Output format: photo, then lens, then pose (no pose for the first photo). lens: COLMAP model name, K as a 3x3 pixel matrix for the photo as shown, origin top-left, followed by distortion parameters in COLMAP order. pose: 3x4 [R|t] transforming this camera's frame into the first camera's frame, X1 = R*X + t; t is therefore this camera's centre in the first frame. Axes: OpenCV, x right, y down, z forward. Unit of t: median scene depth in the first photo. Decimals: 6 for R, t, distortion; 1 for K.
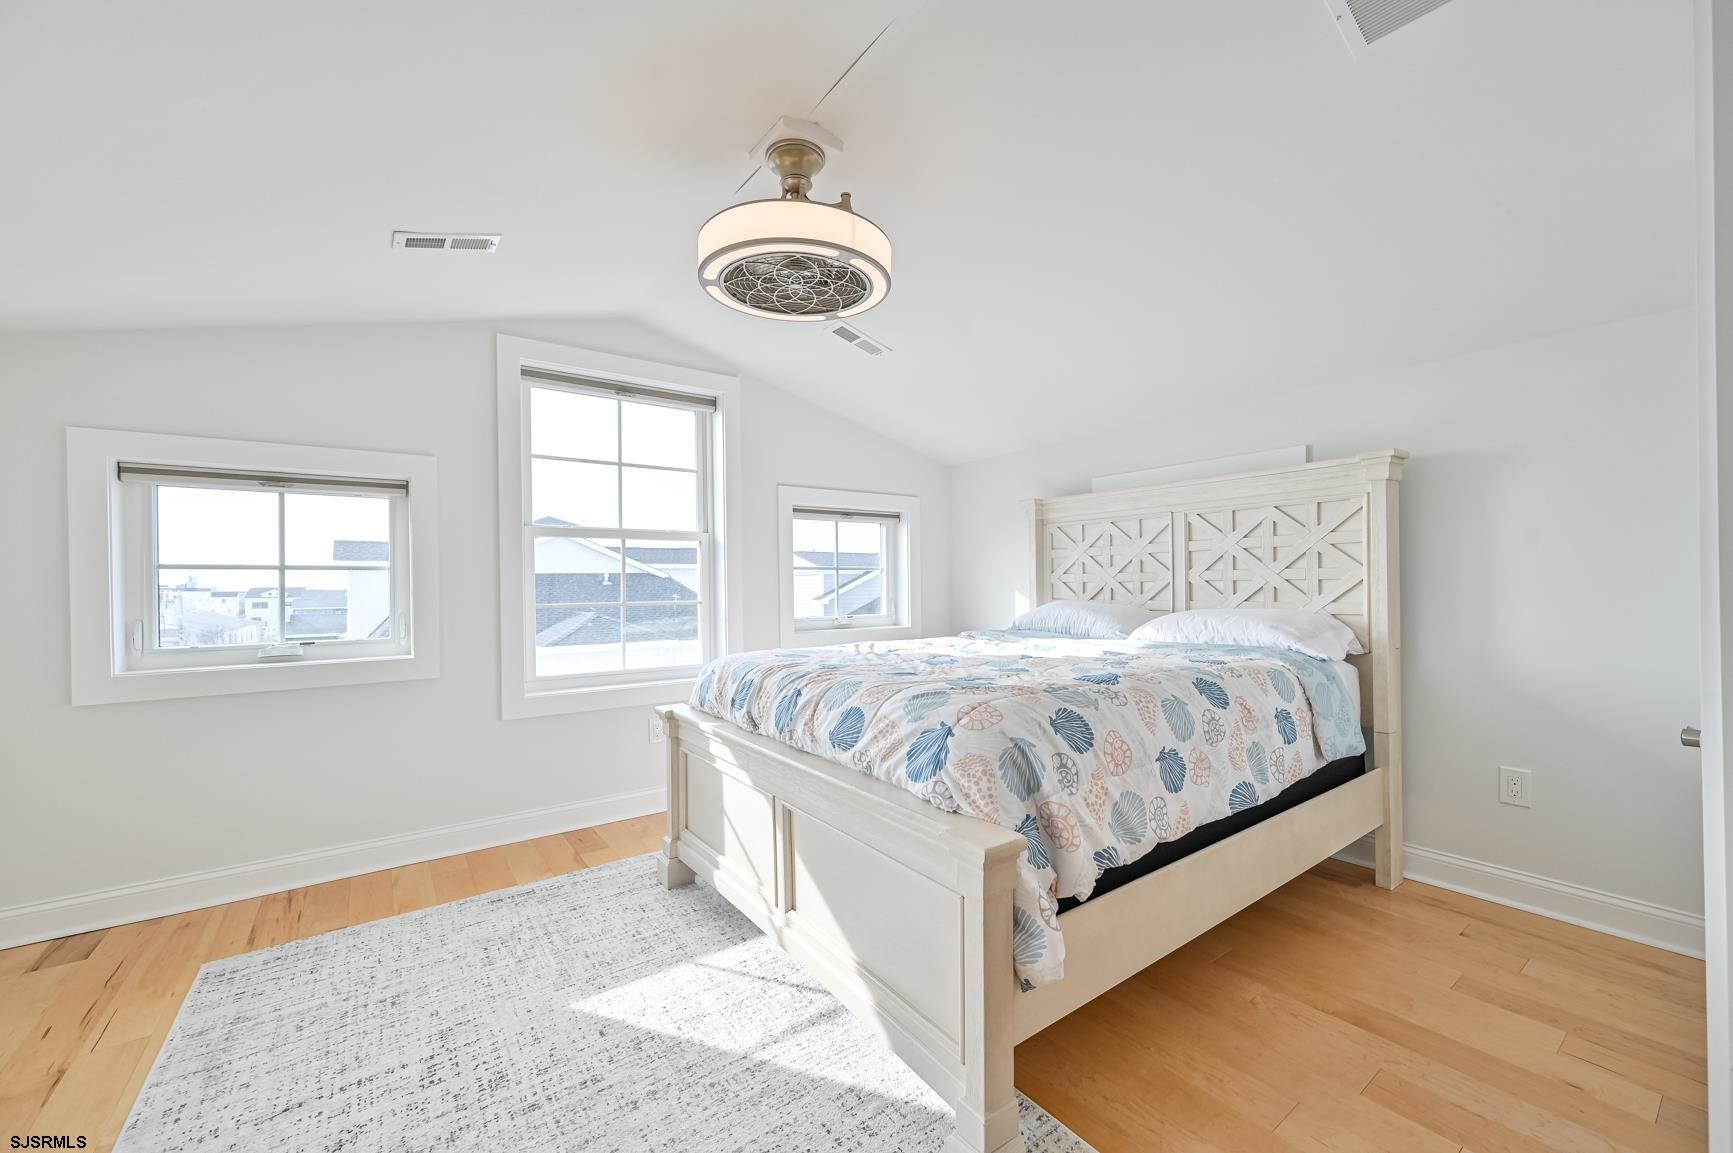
lens RADIAL K [[681.8, 0, 865.7], [0, 681.8, 584.9], [0, 0, 1]] dist [-0.001638, 0.000735]
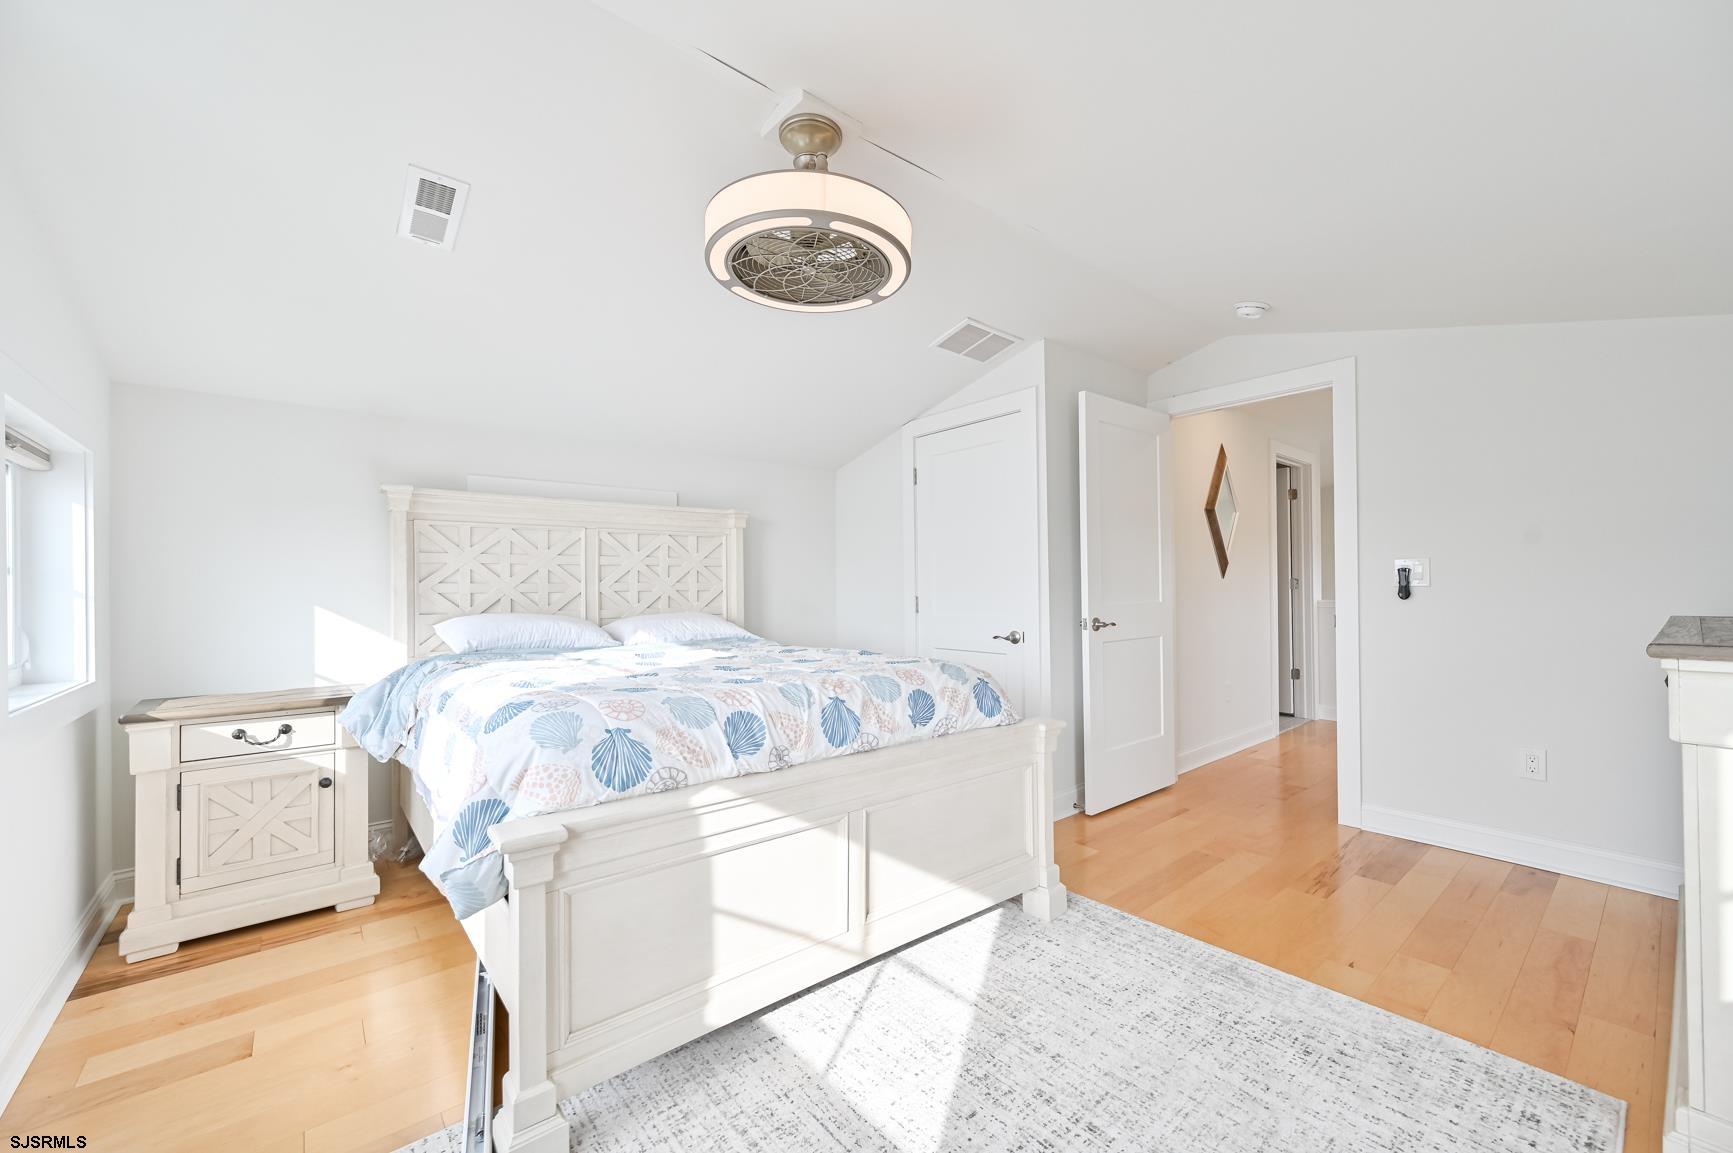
lens RADIAL K [[702.4, 0, 847.4], [0, 702.4, 584.4], [0, 0, 1]] dist [-0.013526, 0.000100]
pose [[-0.062604, 0.019197, 0.997854, -0.900251], [0.012430, 0.999752, -0.018454, 0.010666], [-0.997961, 0.011248, -0.062828, 0.864175]]
